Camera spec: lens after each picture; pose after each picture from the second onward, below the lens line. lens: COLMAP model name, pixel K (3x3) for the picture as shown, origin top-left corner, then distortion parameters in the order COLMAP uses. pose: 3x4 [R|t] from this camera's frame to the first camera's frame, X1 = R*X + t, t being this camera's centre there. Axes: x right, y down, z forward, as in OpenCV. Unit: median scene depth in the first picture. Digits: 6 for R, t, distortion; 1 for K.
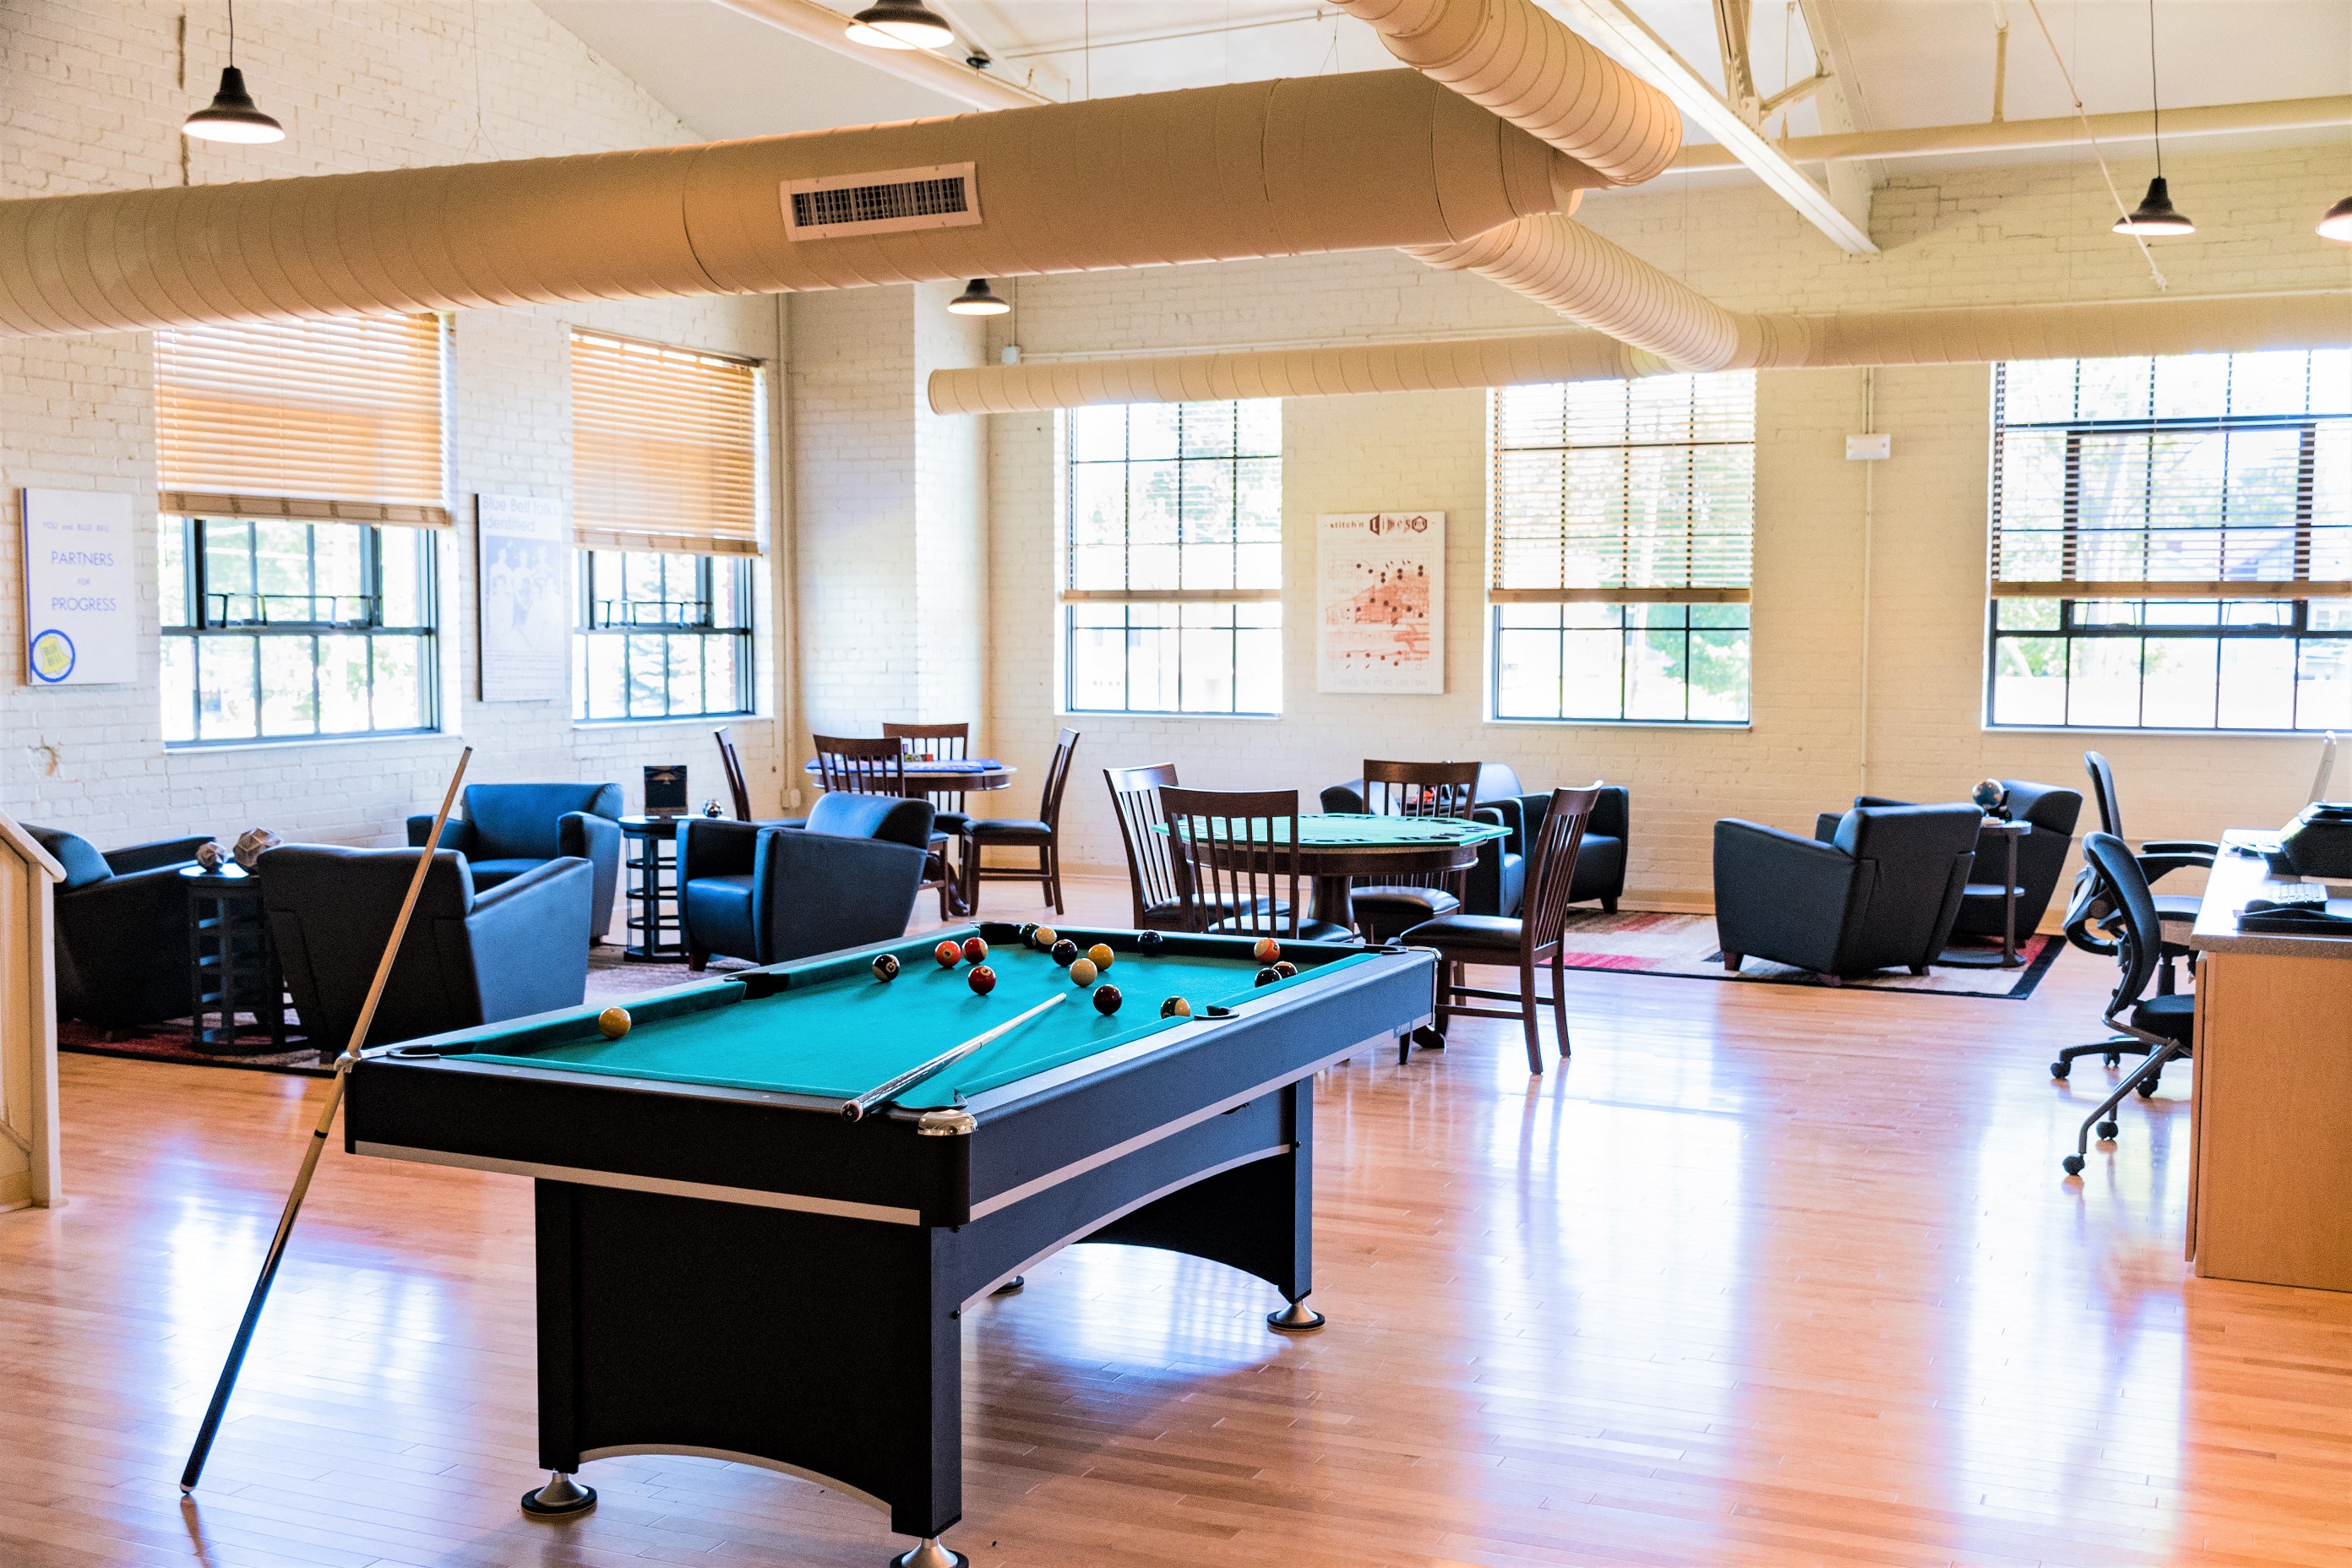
lens RADIAL K [[2420.1, 0, 1176.0], [0, 2420.1, 784.0], [0, 0, 1]] dist [-0.009483, 0.022192]
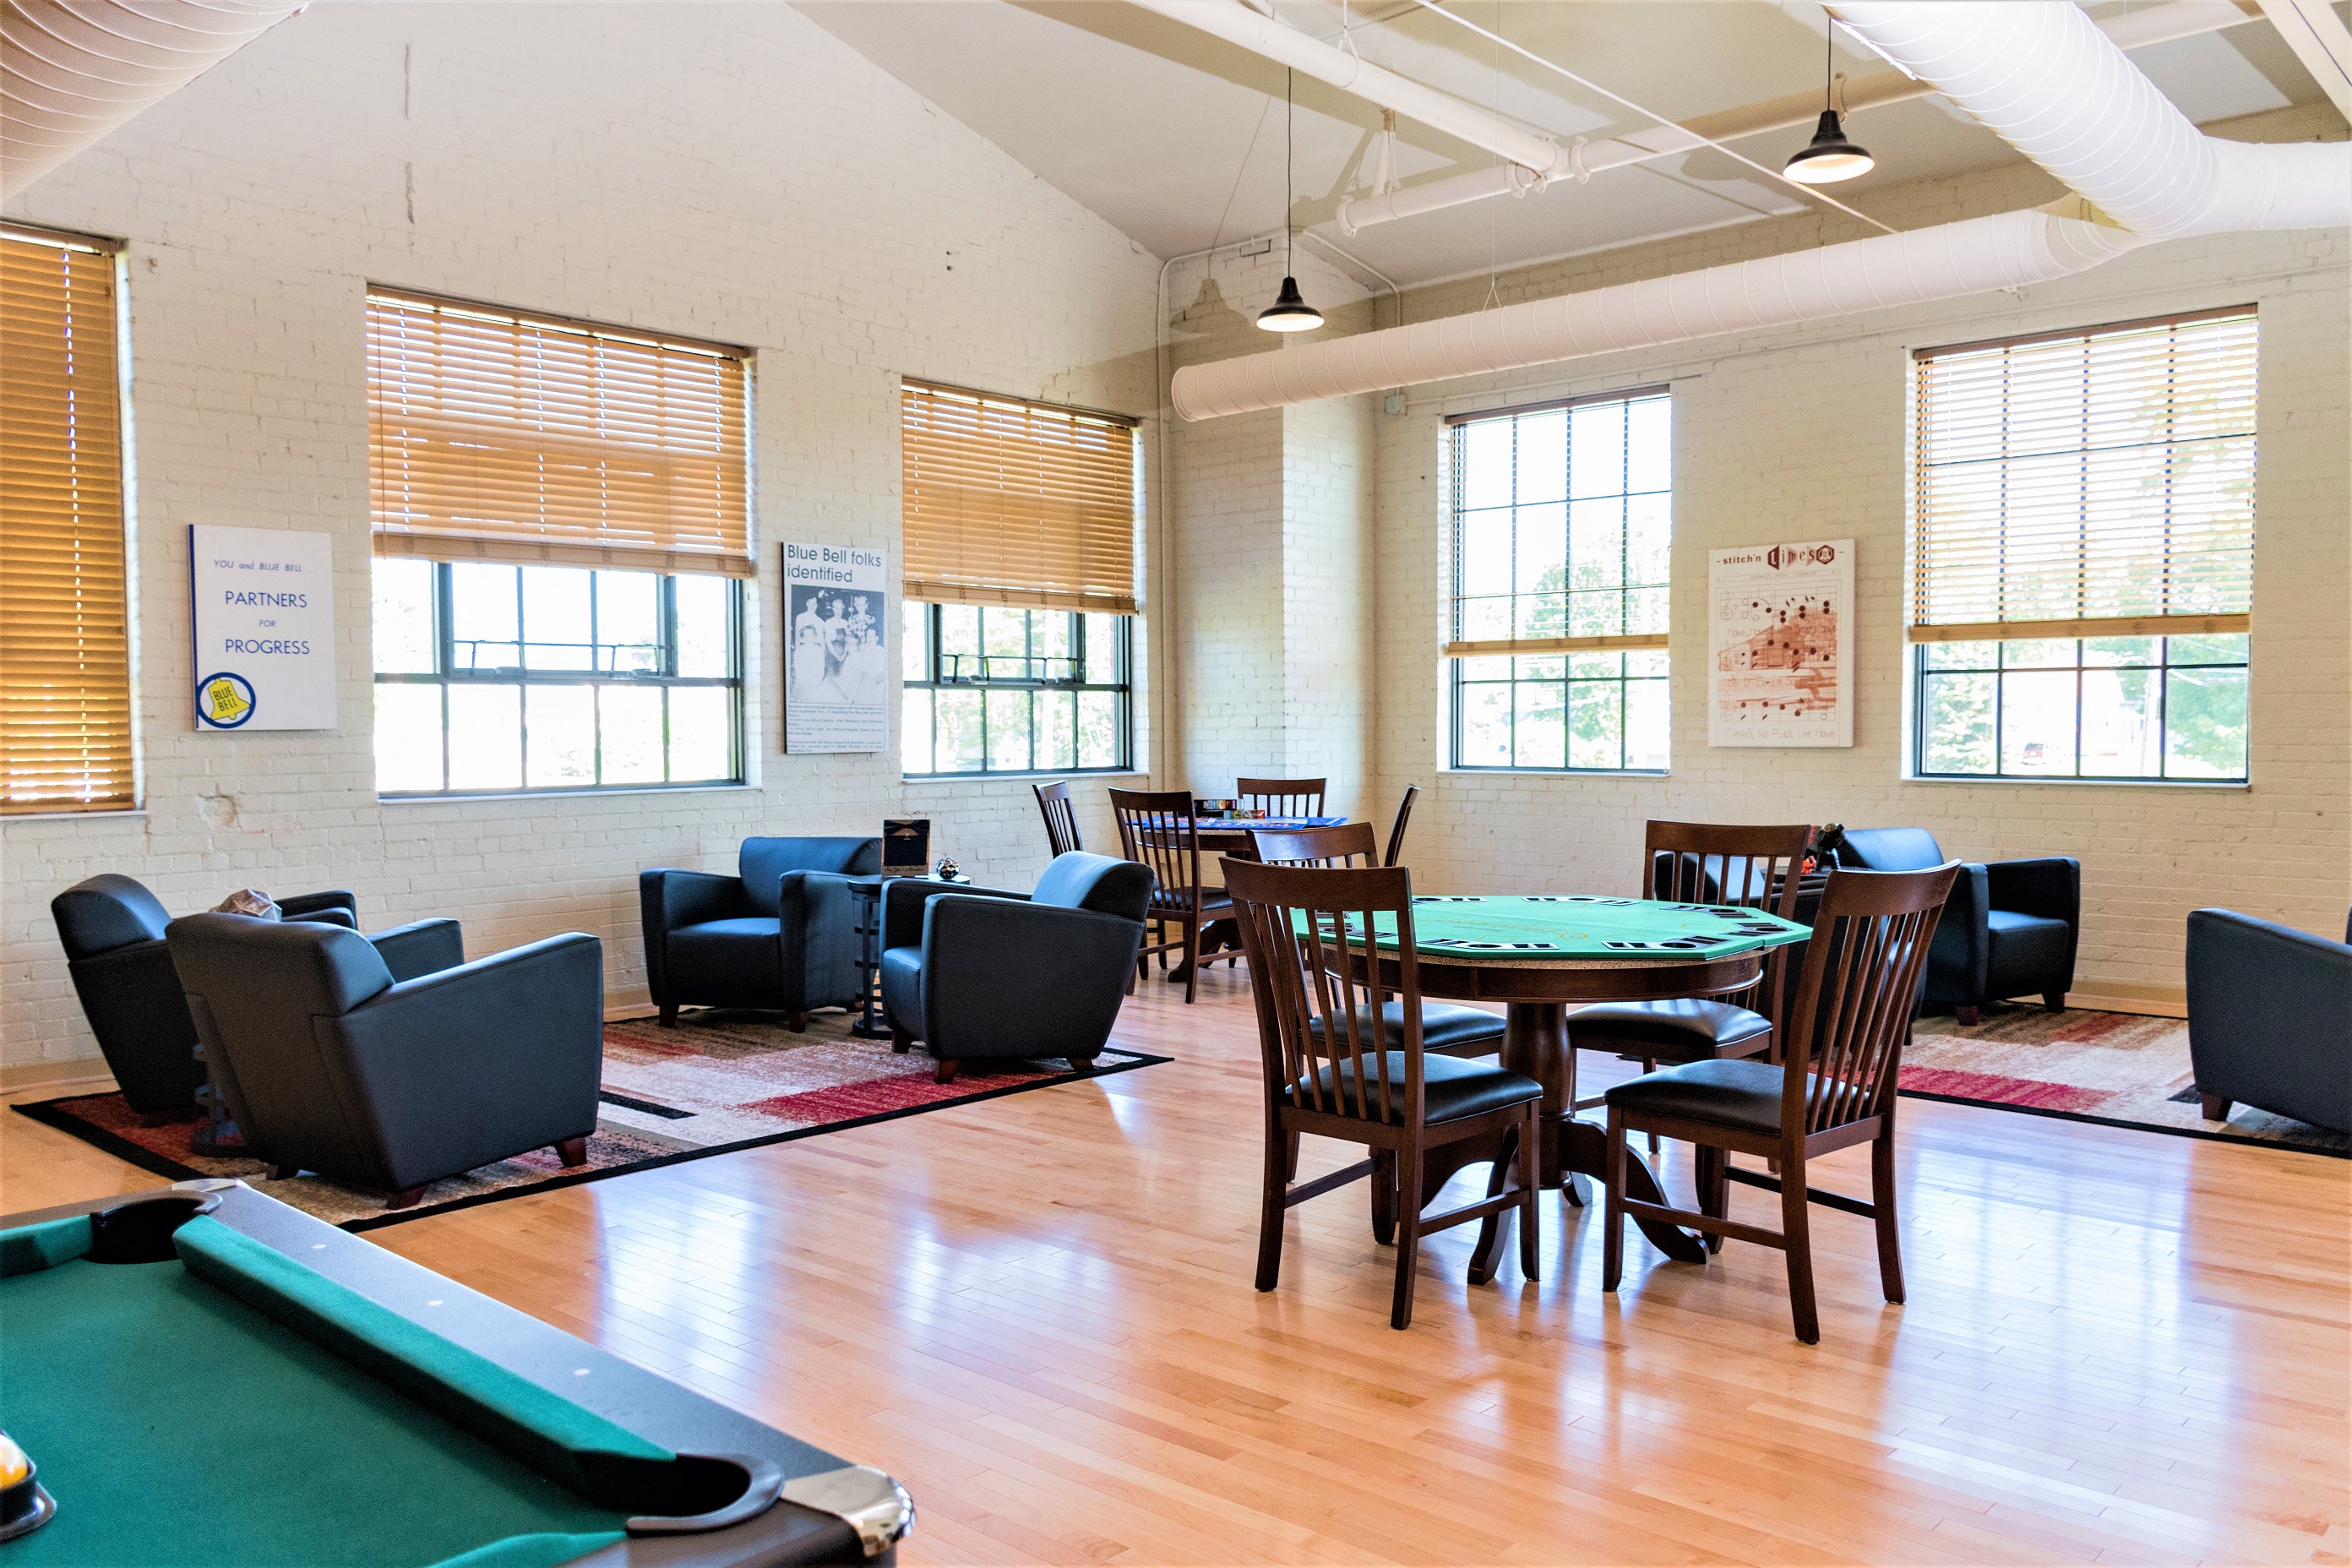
lens RADIAL K [[1813.8, 0, 1176.0], [0, 1813.8, 784.0], [0, 0, 1]] dist [-0.000541, -0.003758]
pose [[0.952188, 0.003785, -0.305490, 0.079441], [-0.012039, 0.999611, -0.025139, -0.004556], [0.305276, 0.027615, 0.951863, 0.308904]]
